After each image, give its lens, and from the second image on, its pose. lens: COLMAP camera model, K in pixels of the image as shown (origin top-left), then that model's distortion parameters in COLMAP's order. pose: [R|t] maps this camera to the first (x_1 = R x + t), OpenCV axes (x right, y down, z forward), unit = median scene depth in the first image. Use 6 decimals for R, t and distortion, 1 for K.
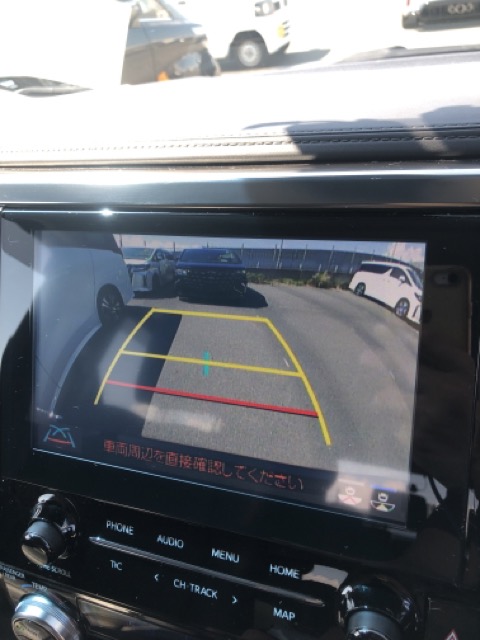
lens RADIAL K [[527.9, 0, 241.3], [0, 527.9, 318.0], [0, 0, 1]] dist [0.011020, 0.005398]
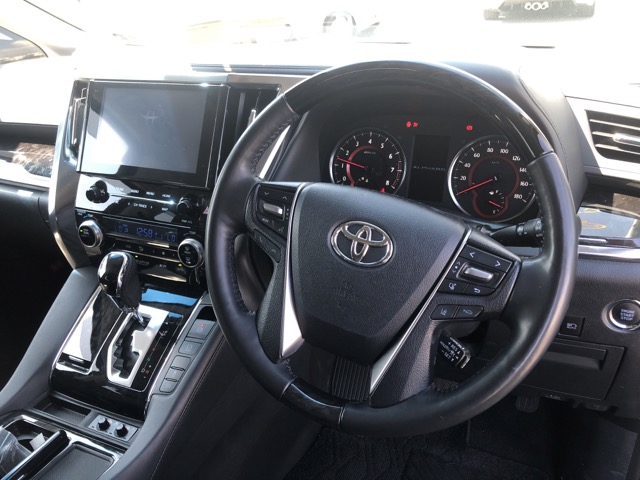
lens RADIAL K [[527.9, 0, 320.0], [0, 527.9, 240.0], [0, 0, 1]] dist [0.011020, 0.005398]
pose [[0.995351, 0.093198, -0.024301, 0.992588], [-0.094822, 0.992465, -0.077606, 0.810896], [0.016885, 0.079549, 0.996688, -1.915686]]
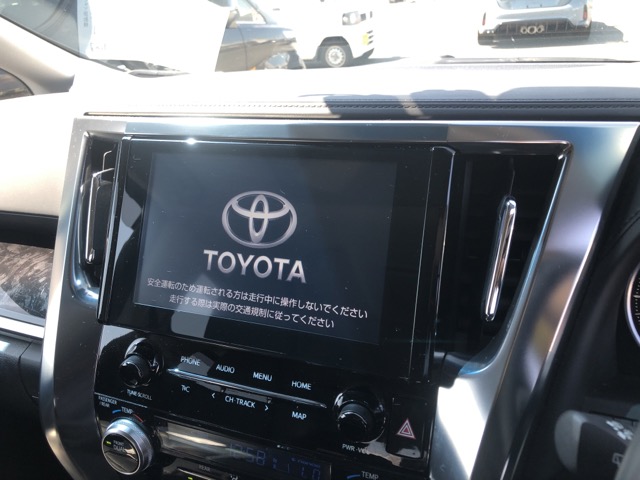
lens RADIAL K [[524.3, 0, 316.0], [0, 524.3, 242.9], [0, 0, 1]] dist [0.013831, -0.004313]
pose [[0.998000, 0.063035, -0.004773, 0.093351], [-0.063147, 0.990592, -0.121409, 0.236286], [-0.002925, 0.121468, 0.992591, -0.438297]]
